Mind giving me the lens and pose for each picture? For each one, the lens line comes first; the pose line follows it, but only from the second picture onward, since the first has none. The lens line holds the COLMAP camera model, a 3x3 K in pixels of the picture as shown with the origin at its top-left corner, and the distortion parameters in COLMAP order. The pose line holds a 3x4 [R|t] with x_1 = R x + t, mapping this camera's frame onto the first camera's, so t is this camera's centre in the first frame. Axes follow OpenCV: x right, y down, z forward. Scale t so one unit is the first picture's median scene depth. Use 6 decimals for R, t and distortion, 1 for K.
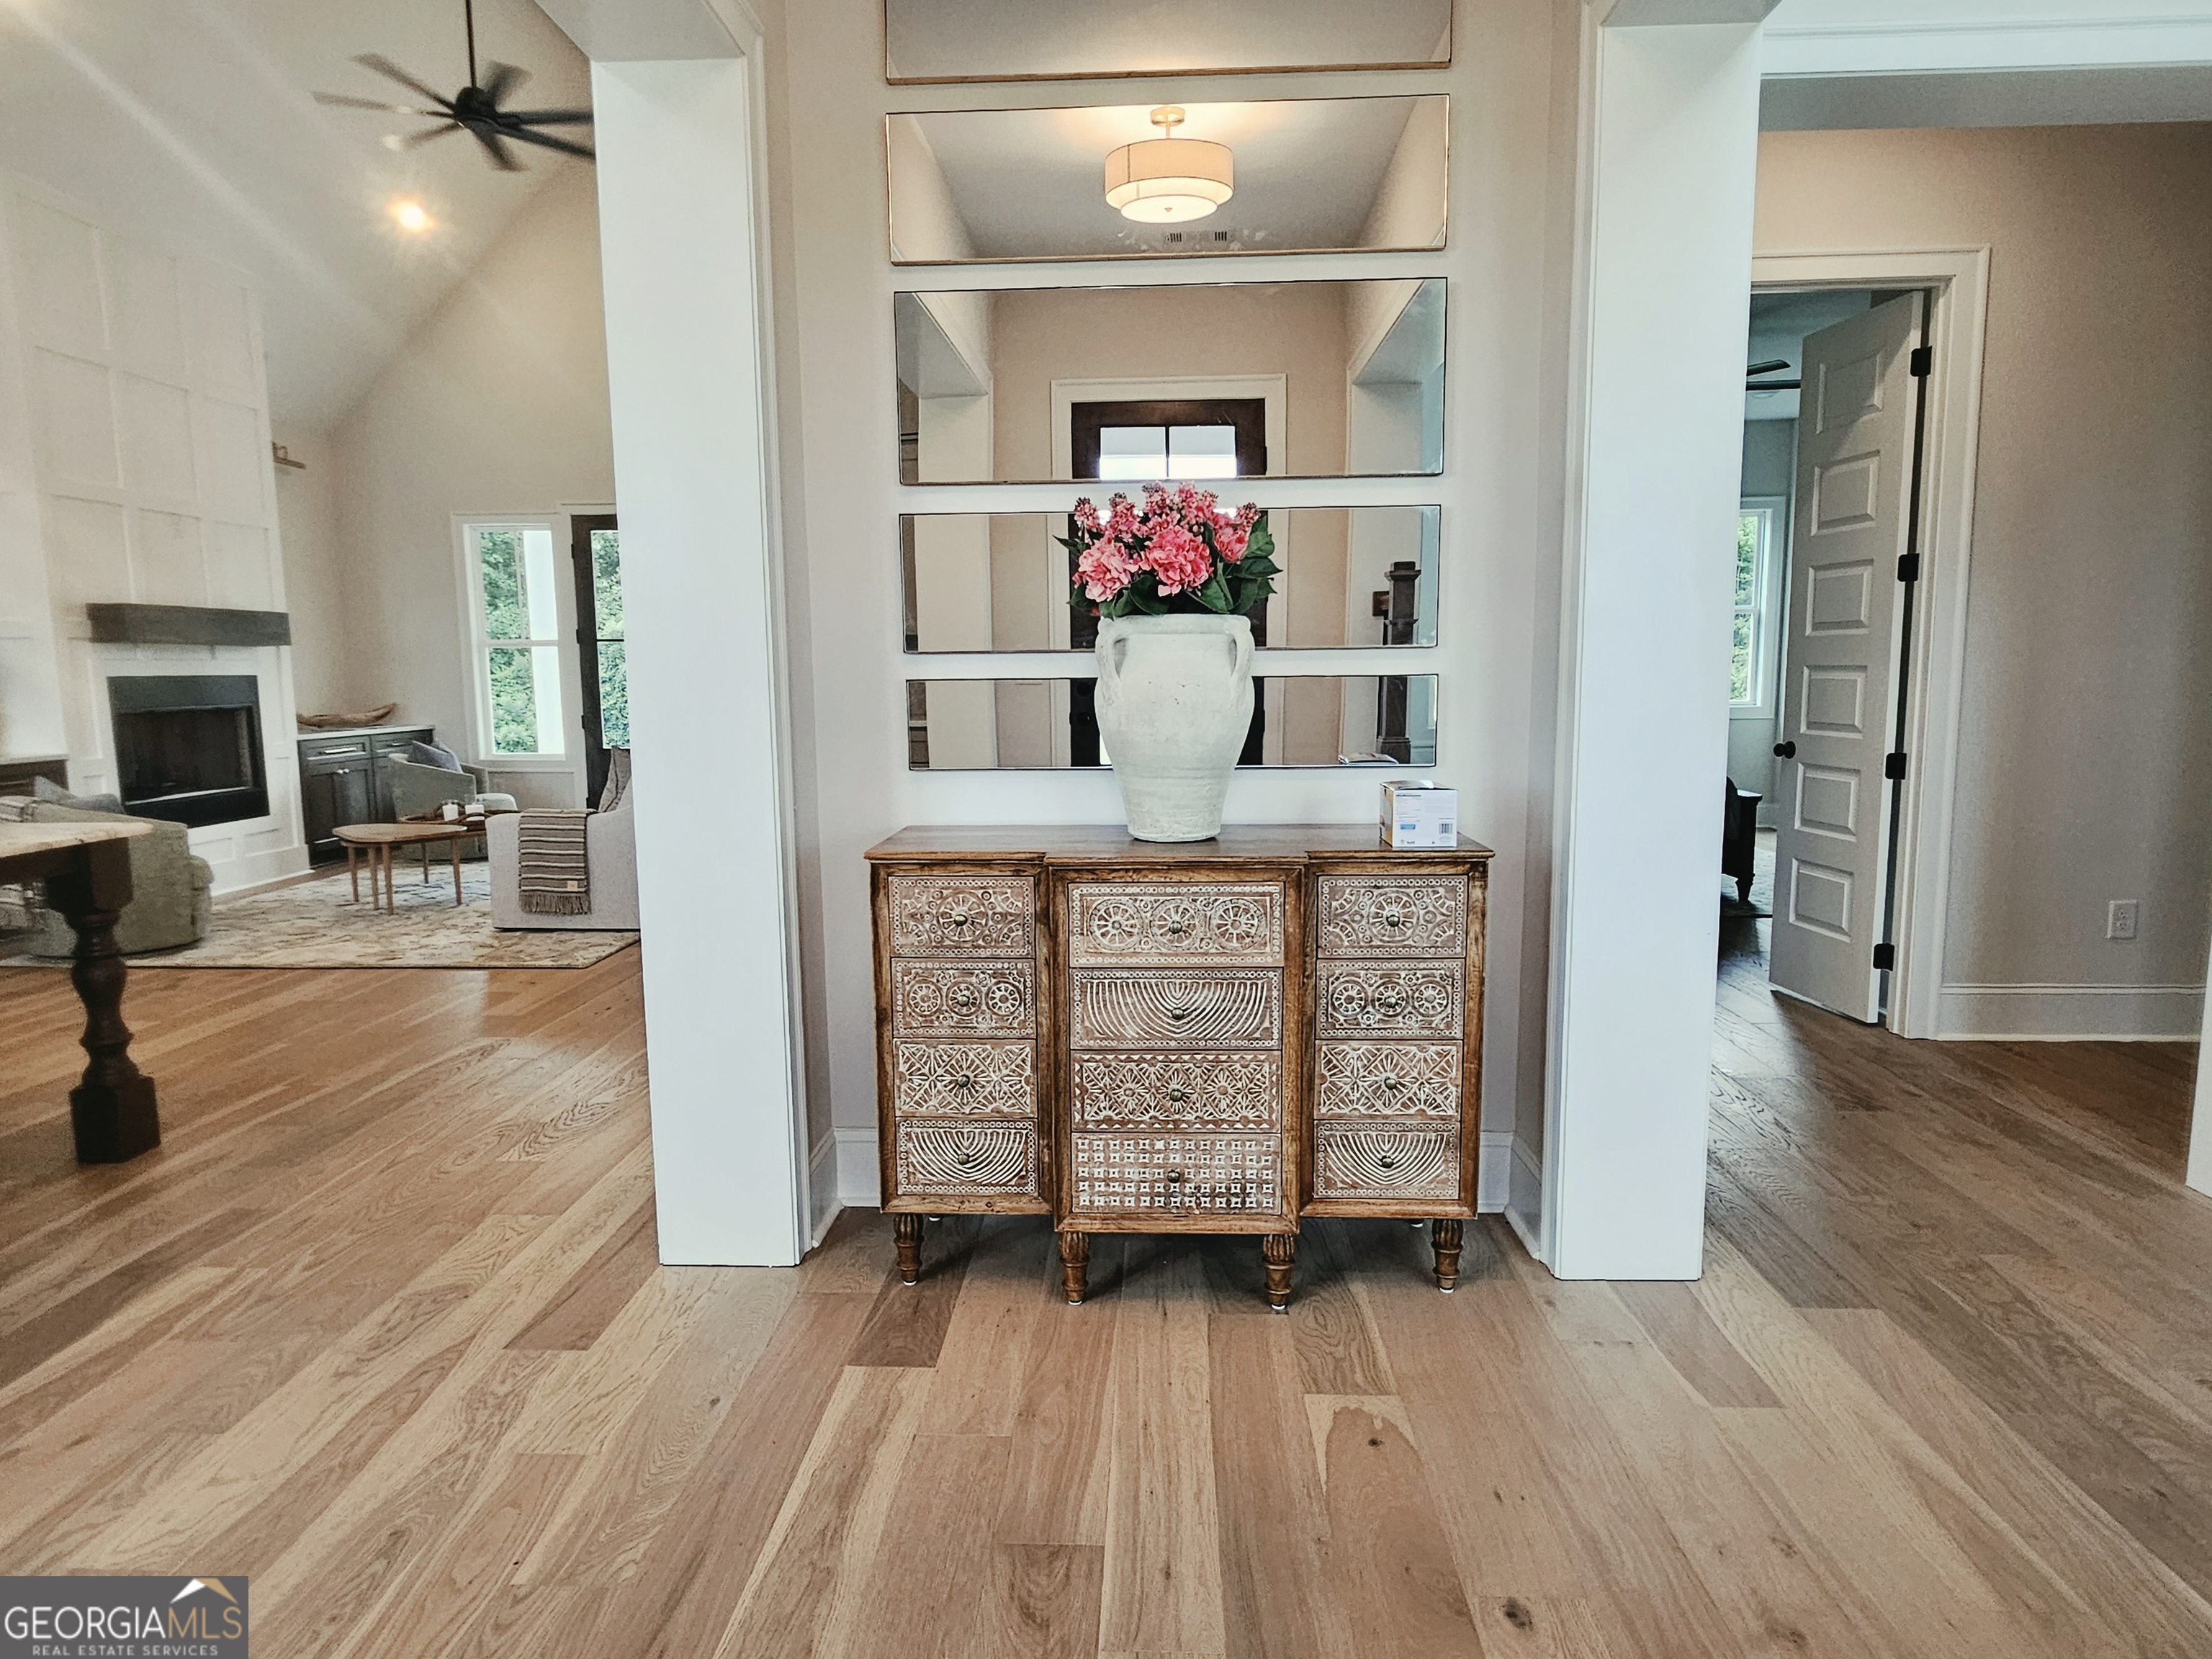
lens RADIAL K [[1321.7, 0, 1106.0], [0, 1321.7, 829.5], [0, 0, 1]] dist [-0.004357, -0.000269]
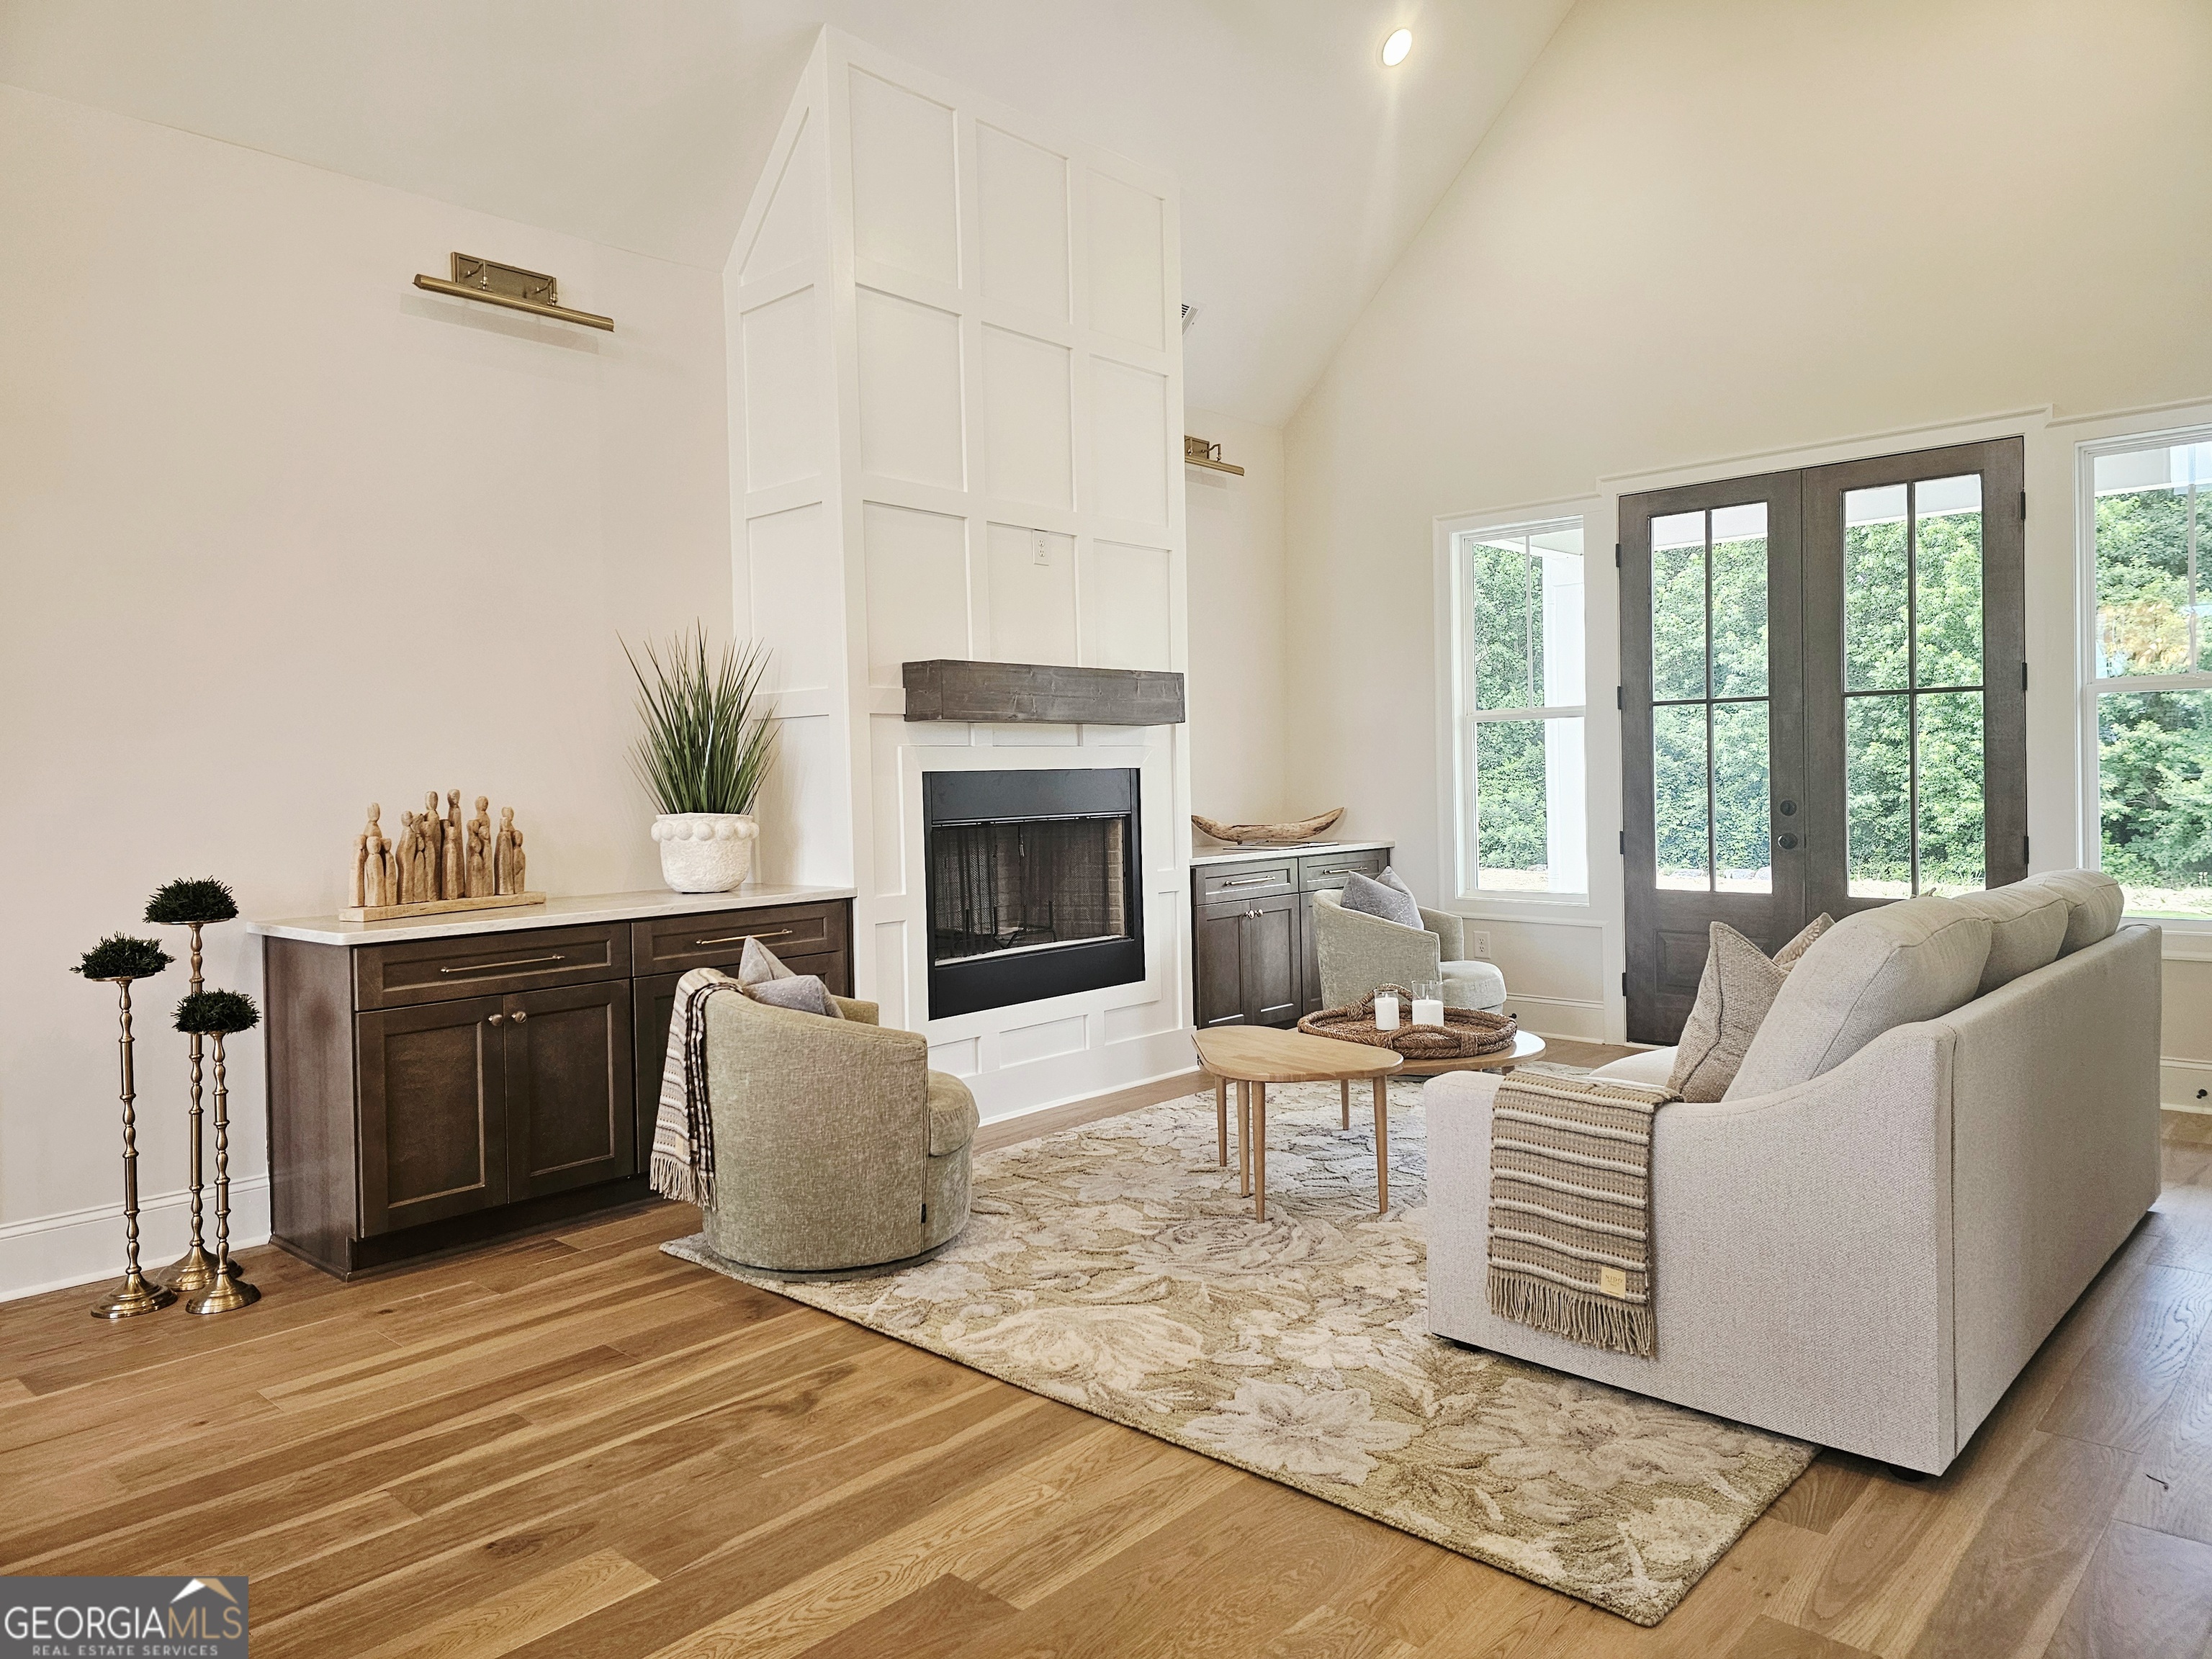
lens RADIAL K [[1499.4, 0, 1106.0], [0, 1499.4, 829.5], [0, 0, 1]] dist [0.057009, -0.000086]
pose [[0.770748, 0.014258, -0.636981, -0.175804], [-0.061681, 0.996723, -0.052325, -0.045245], [0.634148, 0.079619, 0.769102, 0.408490]]
